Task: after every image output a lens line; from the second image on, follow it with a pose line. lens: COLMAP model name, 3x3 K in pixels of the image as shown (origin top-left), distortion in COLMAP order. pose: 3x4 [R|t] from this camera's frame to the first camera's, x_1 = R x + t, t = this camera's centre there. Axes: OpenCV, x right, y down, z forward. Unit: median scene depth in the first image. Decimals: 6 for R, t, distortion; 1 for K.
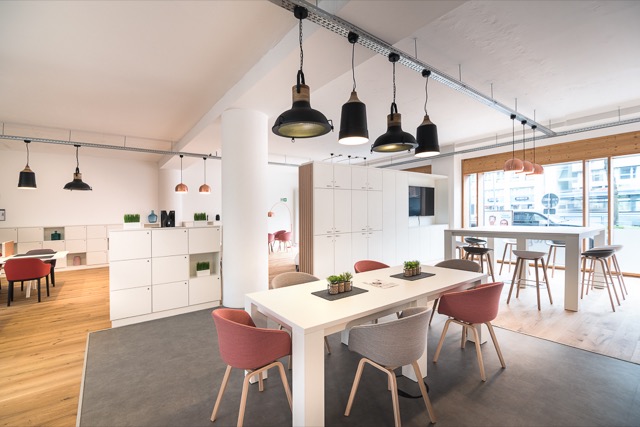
lens RADIAL K [[291.1, 0, 320.0], [0, 291.1, 213.5], [0, 0, 1]] dist [-0.002948, -0.000939]
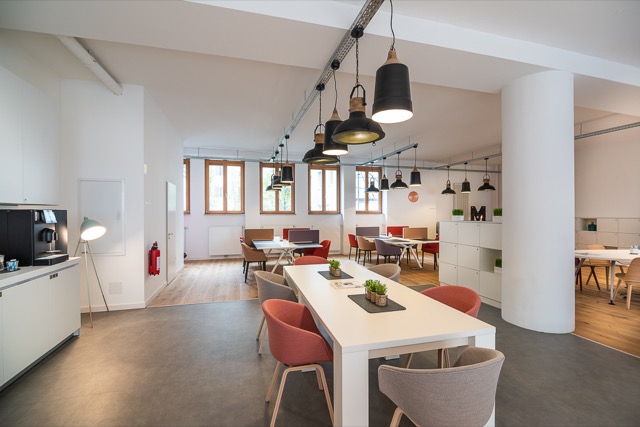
lens RADIAL K [[288.7, 0, 316.5], [0, 288.7, 210.4], [0, 0, 1]] dist [0.000102, -0.000095]
pose [[-0.359760, 0.017113, -0.932888, 0.782057], [0.015113, 0.999807, 0.012512, -0.017883], [0.932922, -0.009598, -0.359949, 0.842589]]
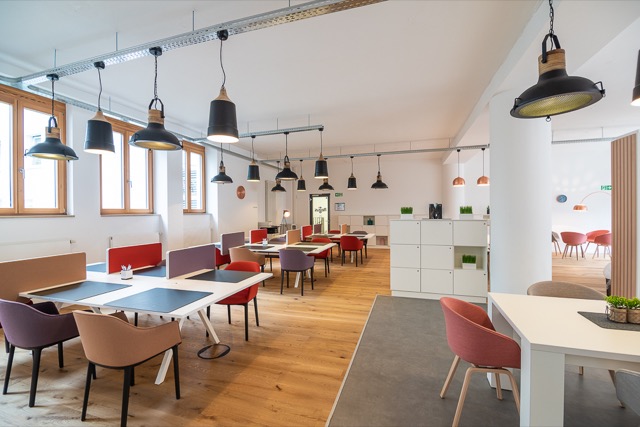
lens RADIAL K [[288.7, 0, 316.5], [0, 288.7, 210.4], [0, 0, 1]] dist [0.000102, -0.000095]
pose [[0.578848, 0.016512, -0.815269, 0.113008], [-0.003006, 0.999831, 0.018116, -0.004186], [0.815430, -0.008036, 0.578800, -0.004044]]
